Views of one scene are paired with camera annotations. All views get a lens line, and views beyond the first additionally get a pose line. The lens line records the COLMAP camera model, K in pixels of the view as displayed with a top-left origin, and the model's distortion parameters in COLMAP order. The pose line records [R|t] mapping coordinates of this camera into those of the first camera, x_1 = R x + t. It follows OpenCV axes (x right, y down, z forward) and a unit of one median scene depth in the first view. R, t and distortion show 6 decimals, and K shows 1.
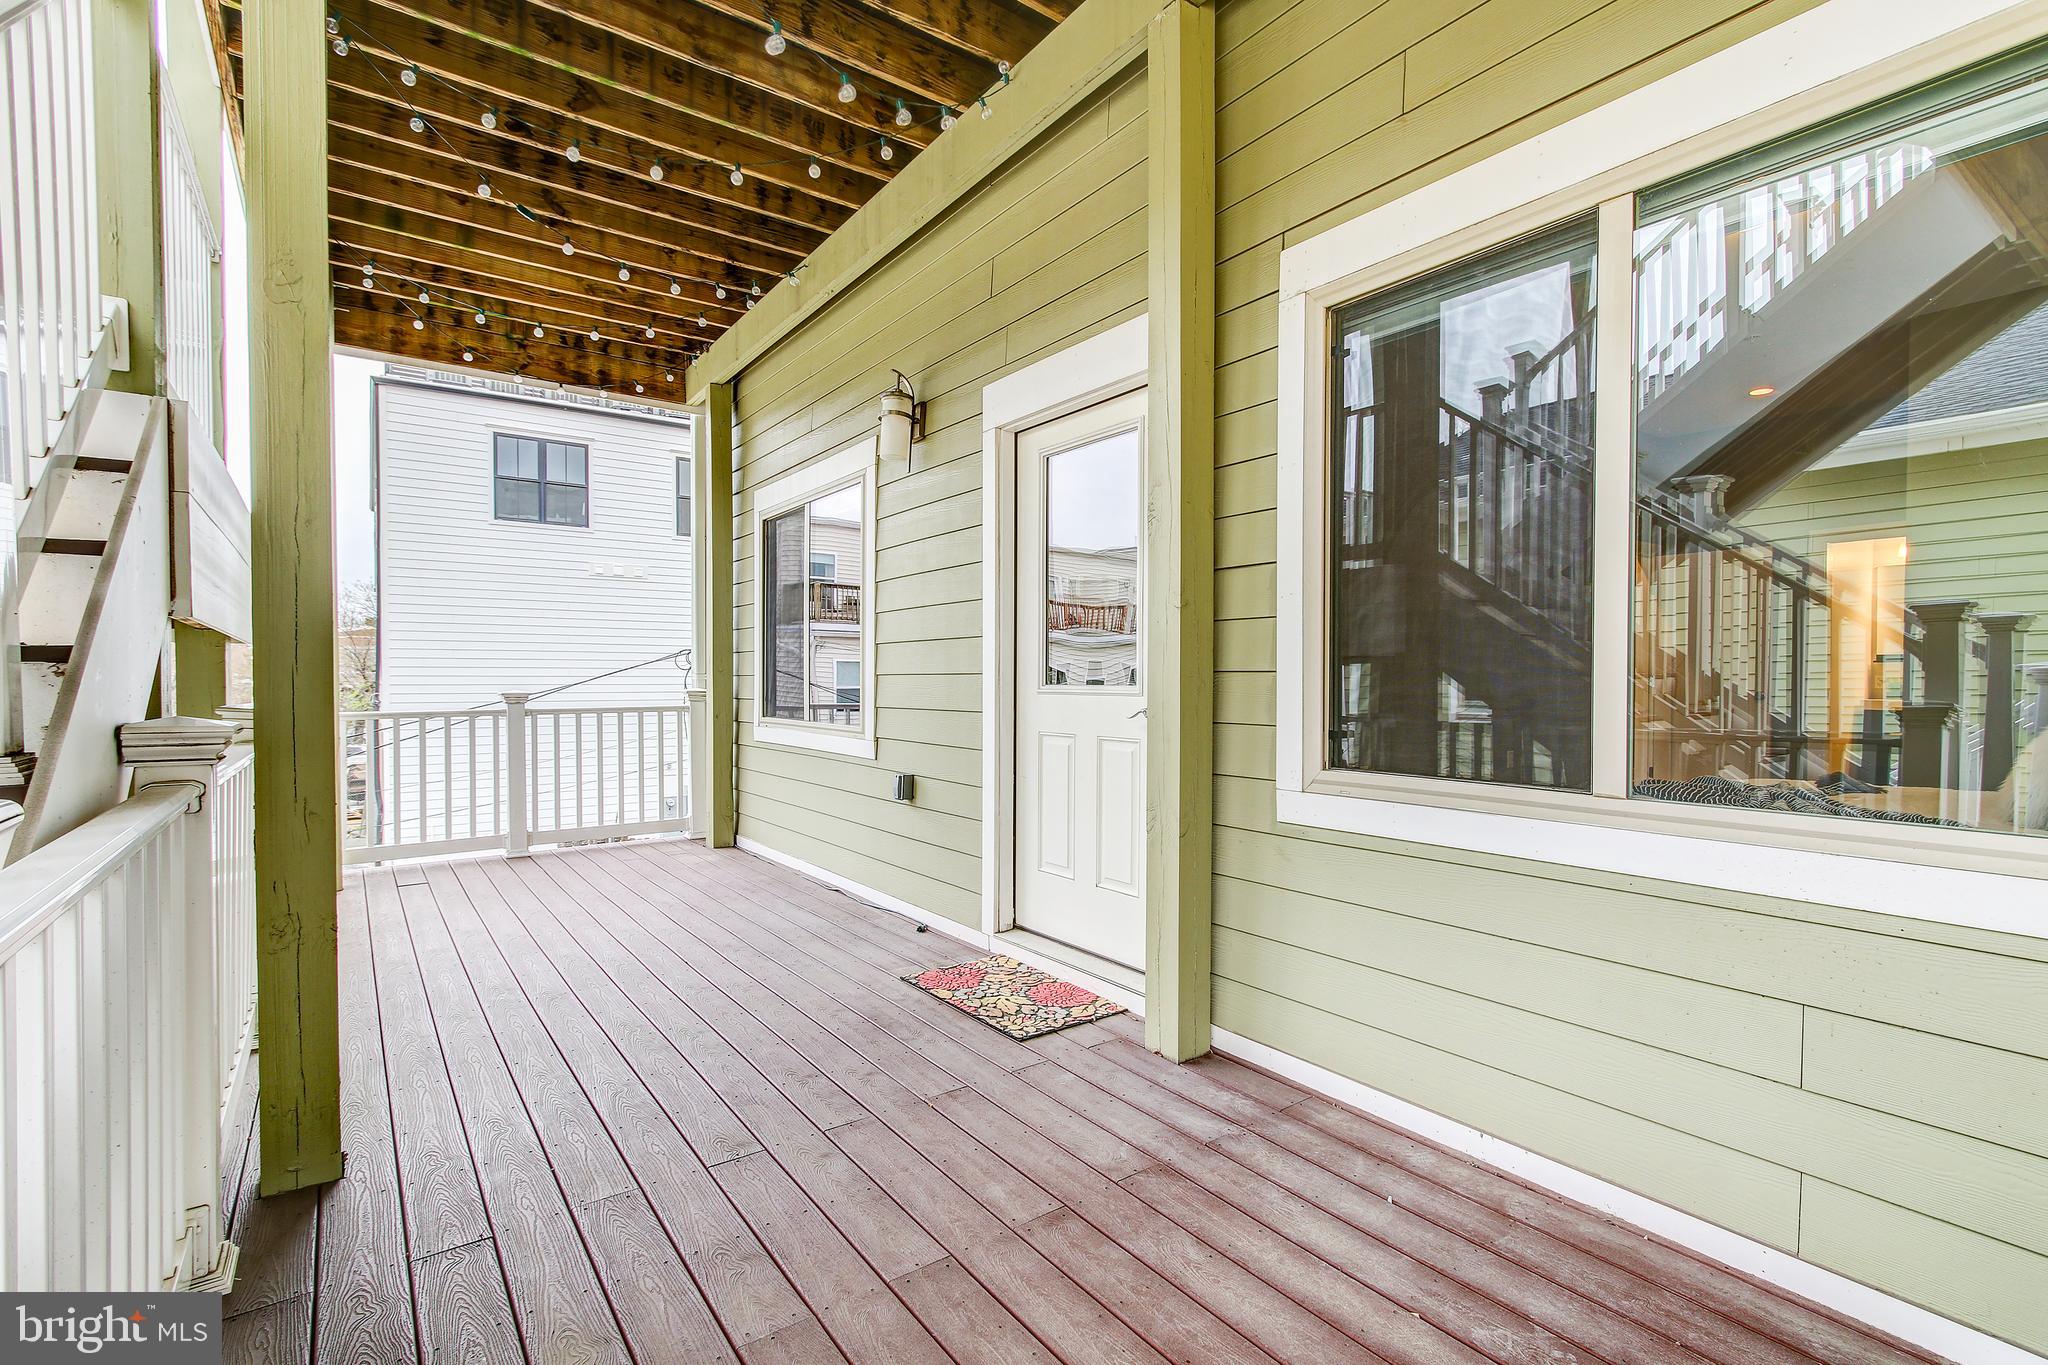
lens RADIAL K [[934.5, 0, 1038.6], [0, 934.5, 688.6], [0, 0, 1]] dist [-0.001653, 0.004127]
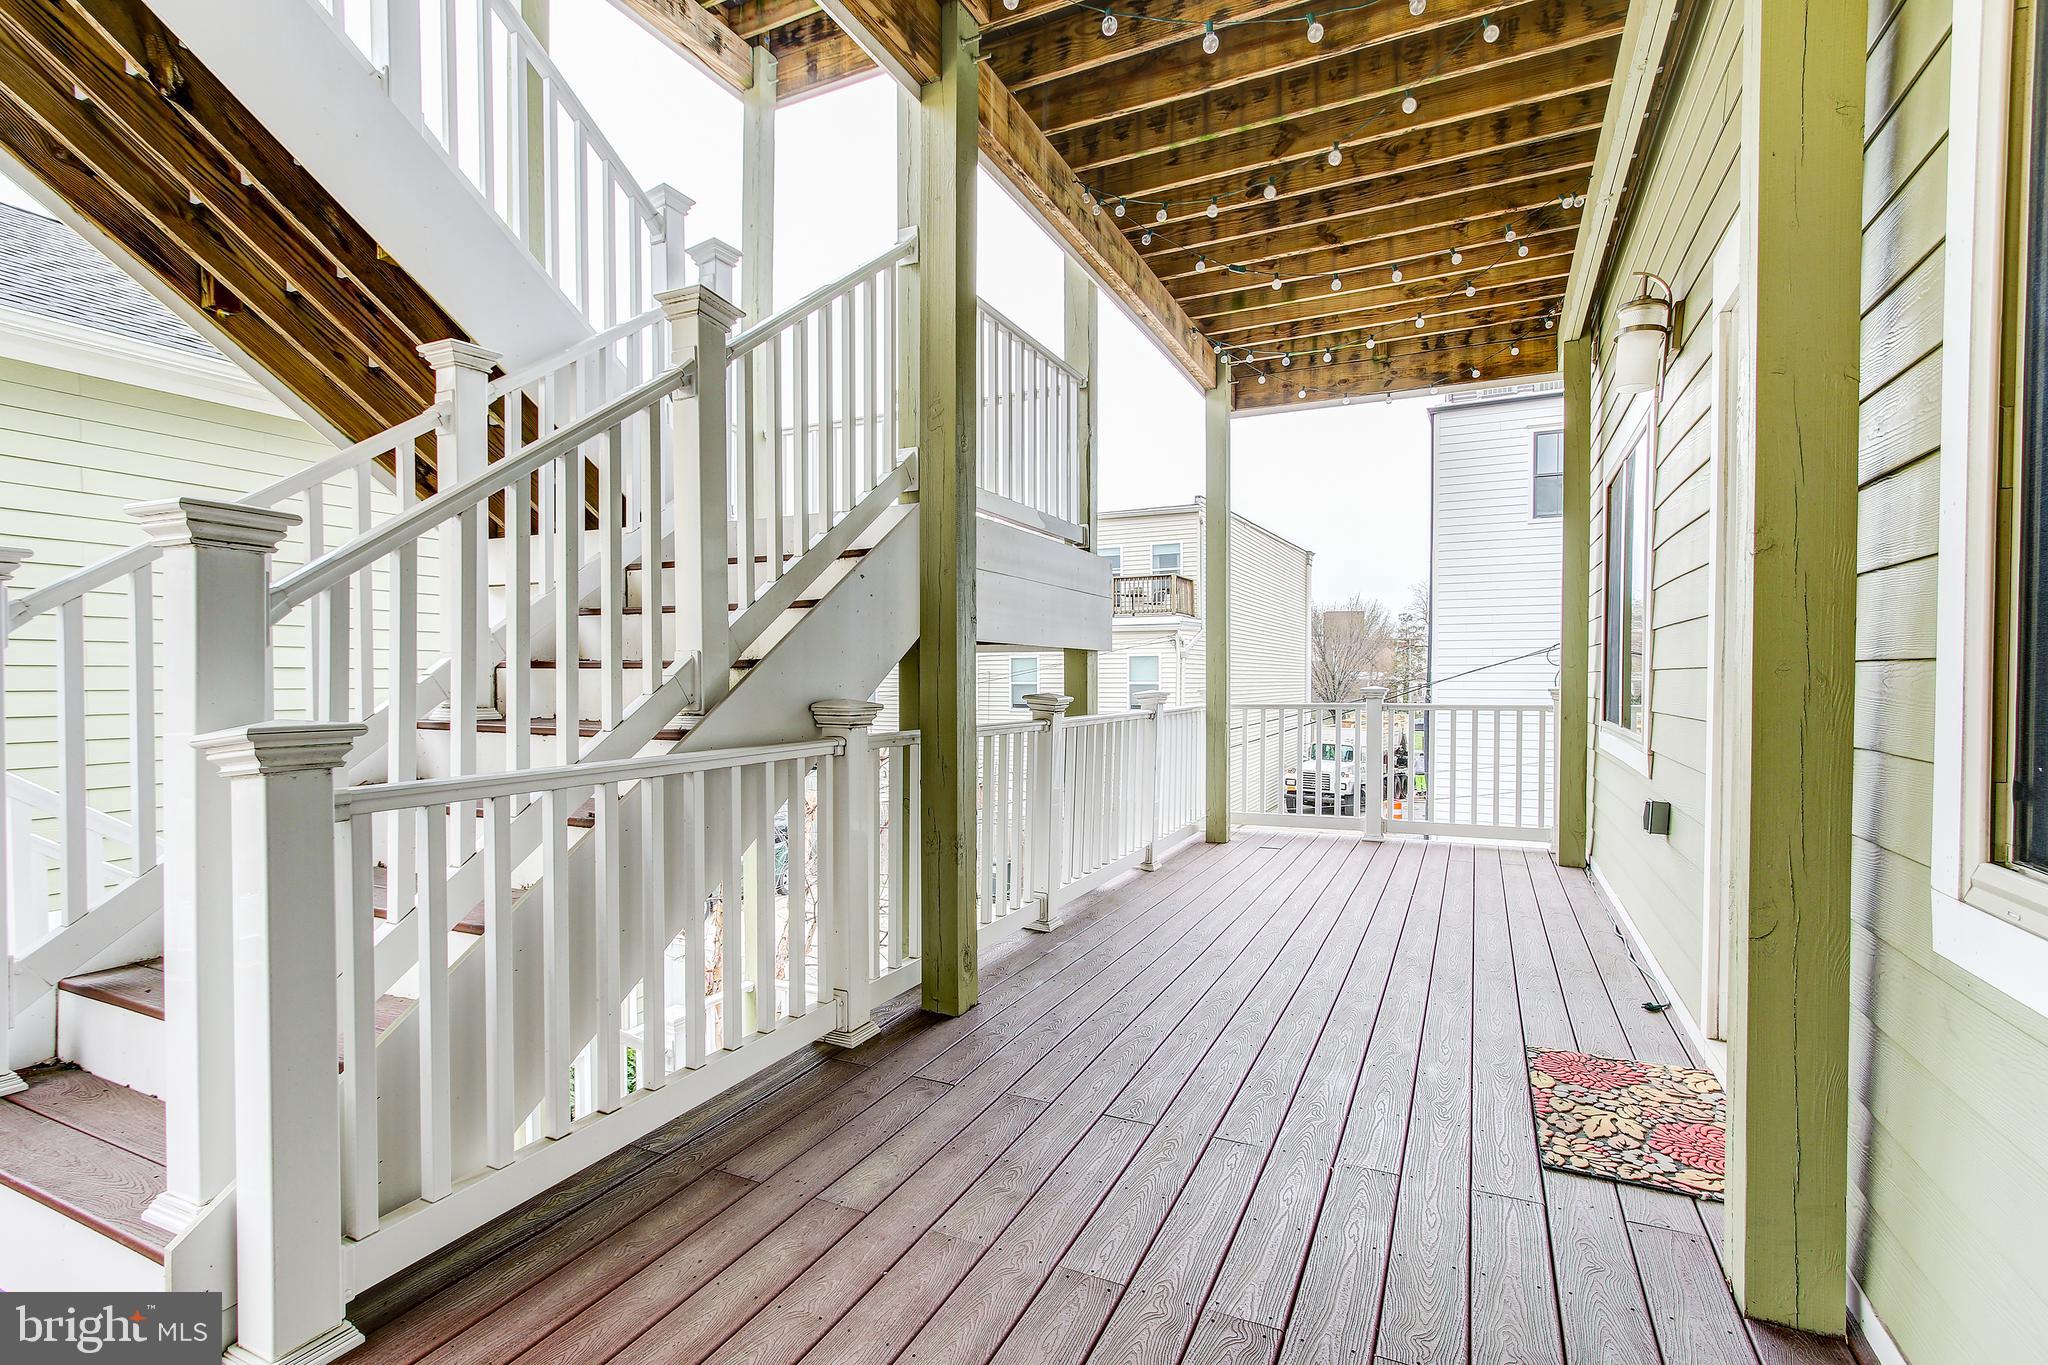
lens RADIAL K [[934.5, 0, 1034.6], [0, 934.5, 692.0], [0, 0, 1]] dist [-0.001653, 0.004127]
pose [[0.477342, 0.013457, -0.878614, 0.295676], [-0.007216, 0.999909, 0.011395, -0.001757], [0.878688, 0.000901, 0.477396, 0.203288]]
